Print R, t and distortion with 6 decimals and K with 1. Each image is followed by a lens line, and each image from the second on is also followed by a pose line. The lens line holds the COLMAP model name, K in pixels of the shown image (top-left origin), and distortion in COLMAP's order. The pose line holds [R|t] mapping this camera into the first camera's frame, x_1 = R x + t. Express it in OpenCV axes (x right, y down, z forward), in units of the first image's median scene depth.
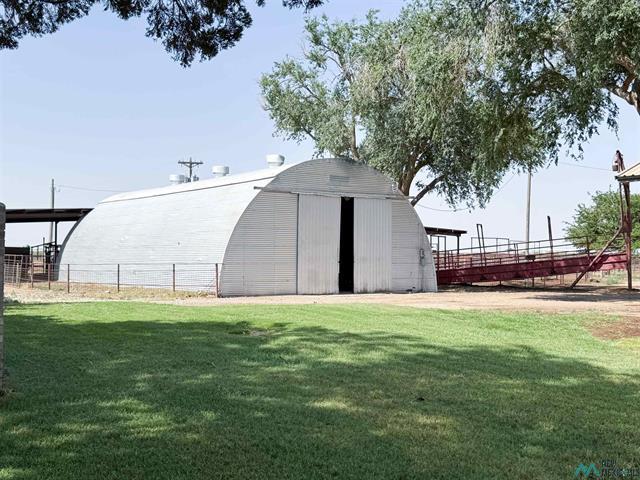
lens RADIAL K [[757.1, 0, 318.2], [0, 757.1, 240.1], [0, 0, 1]] dist [0.154630, 0.000000]
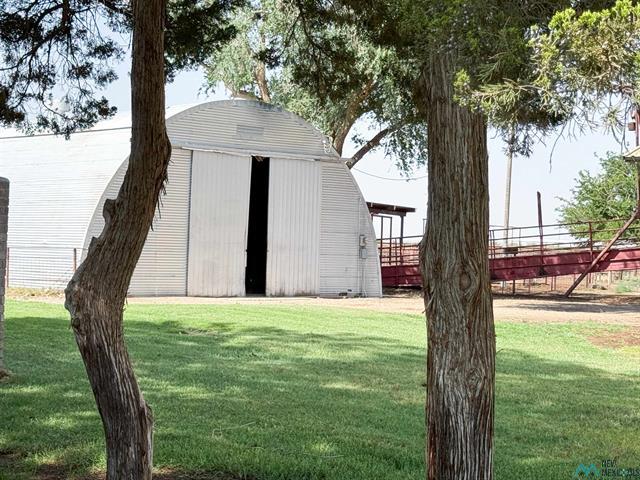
lens RADIAL K [[1308.5, 0, 320.8], [0, 1308.5, 241.7], [0, 0, 1]] dist [0.317929, 0.000000]
pose [[0.990666, 0.024619, 0.134073, -0.058389], [-0.027214, 0.999475, 0.017554, -0.001827], [-0.133570, -0.021038, 0.990816, -0.170768]]
